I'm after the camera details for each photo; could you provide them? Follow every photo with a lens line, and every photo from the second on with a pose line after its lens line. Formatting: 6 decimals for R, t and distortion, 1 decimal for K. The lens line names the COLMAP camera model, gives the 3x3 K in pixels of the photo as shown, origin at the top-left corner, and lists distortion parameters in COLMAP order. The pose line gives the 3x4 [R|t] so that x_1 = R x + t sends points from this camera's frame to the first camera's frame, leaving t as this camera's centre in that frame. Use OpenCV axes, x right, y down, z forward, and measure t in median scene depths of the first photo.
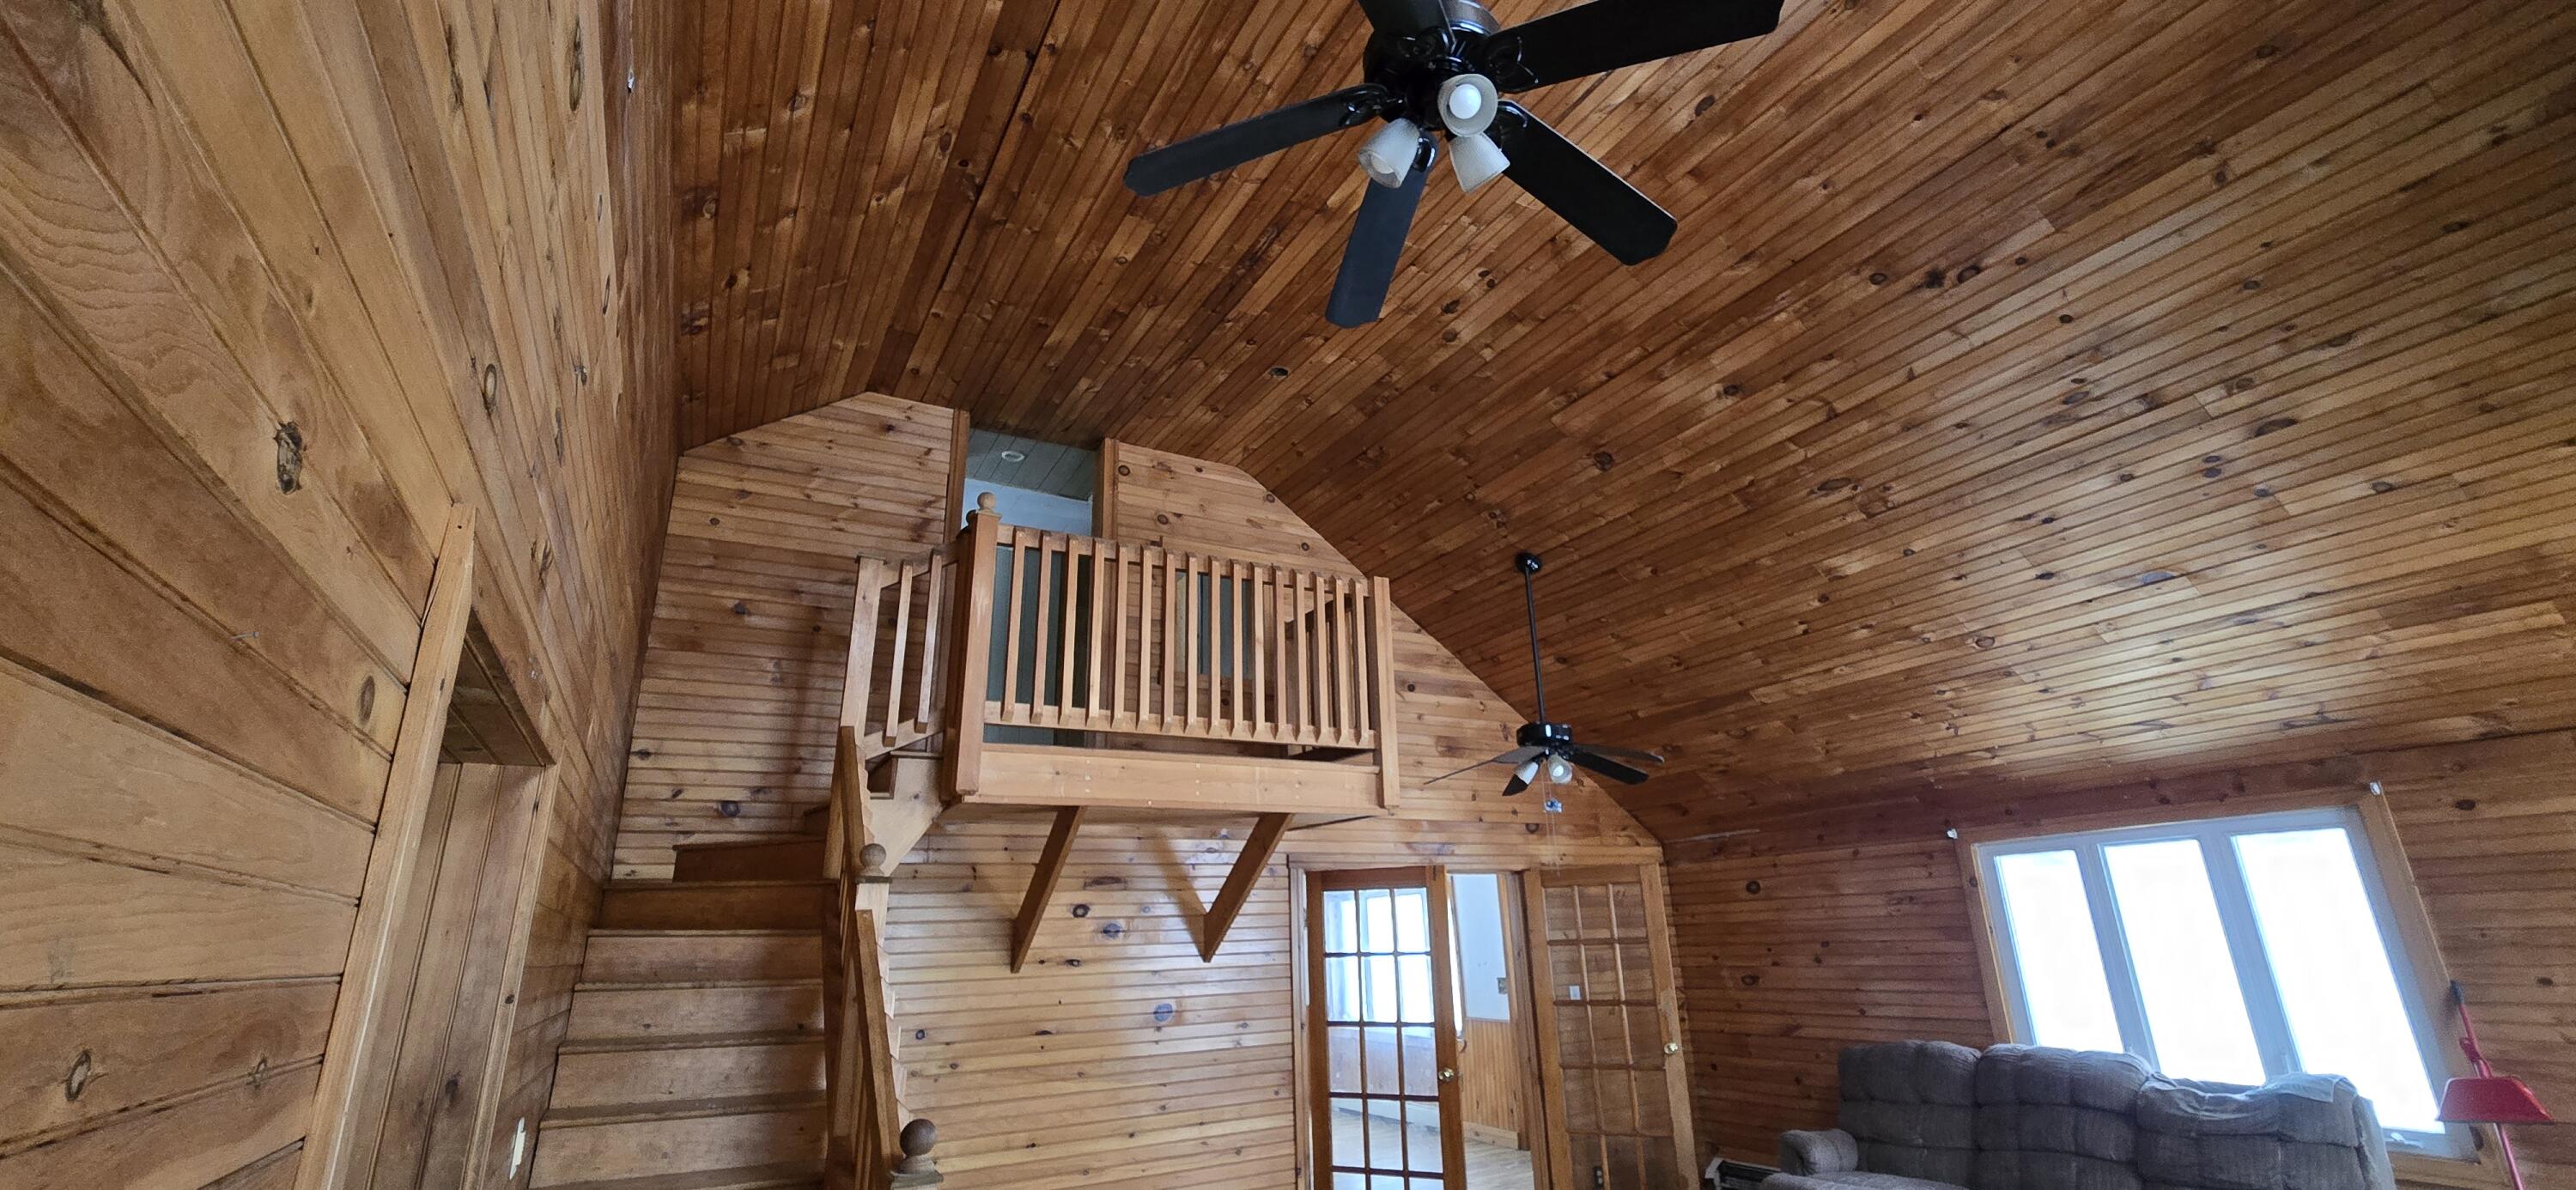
lens RADIAL K [[1063.6, 0, 1288.0], [0, 1063.6, 595.0], [0, 0, 1]] dist [0.000158, 0.000794]
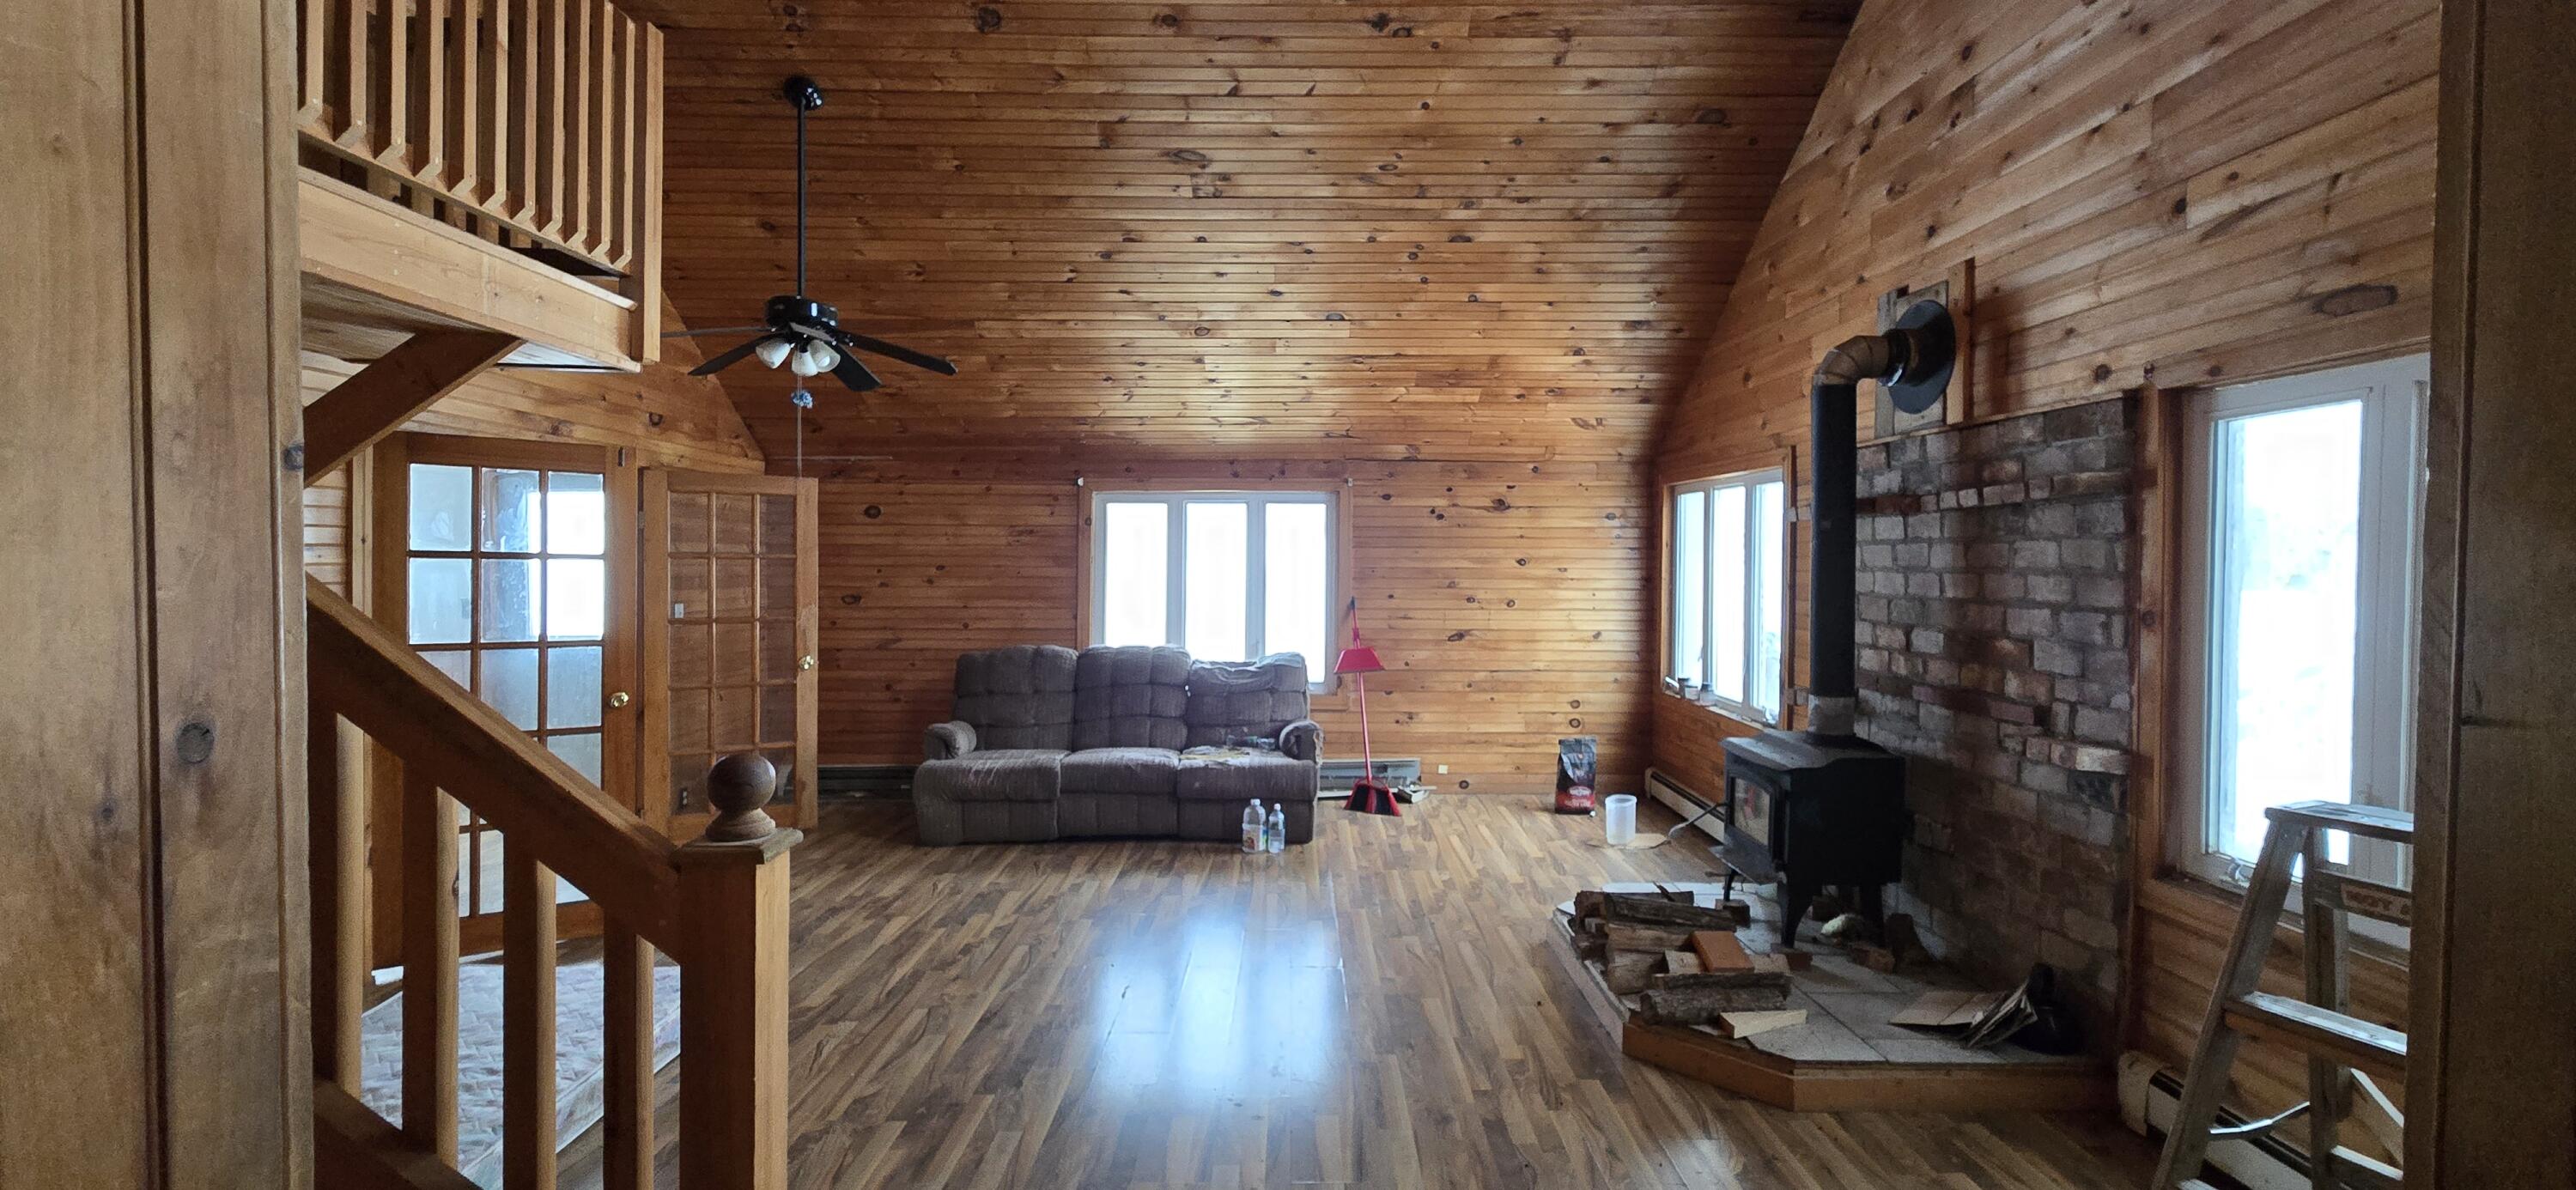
lens RADIAL K [[1063.6, 0, 1288.0], [0, 1063.6, 595.0], [0, 0, 1]] dist [0.000158, 0.000794]
pose [[0.469009, 0.016543, 0.883038, -0.314910], [-0.294178, 0.945658, 0.138531, 0.113457], [-0.832760, -0.324743, 0.448389, 0.239577]]
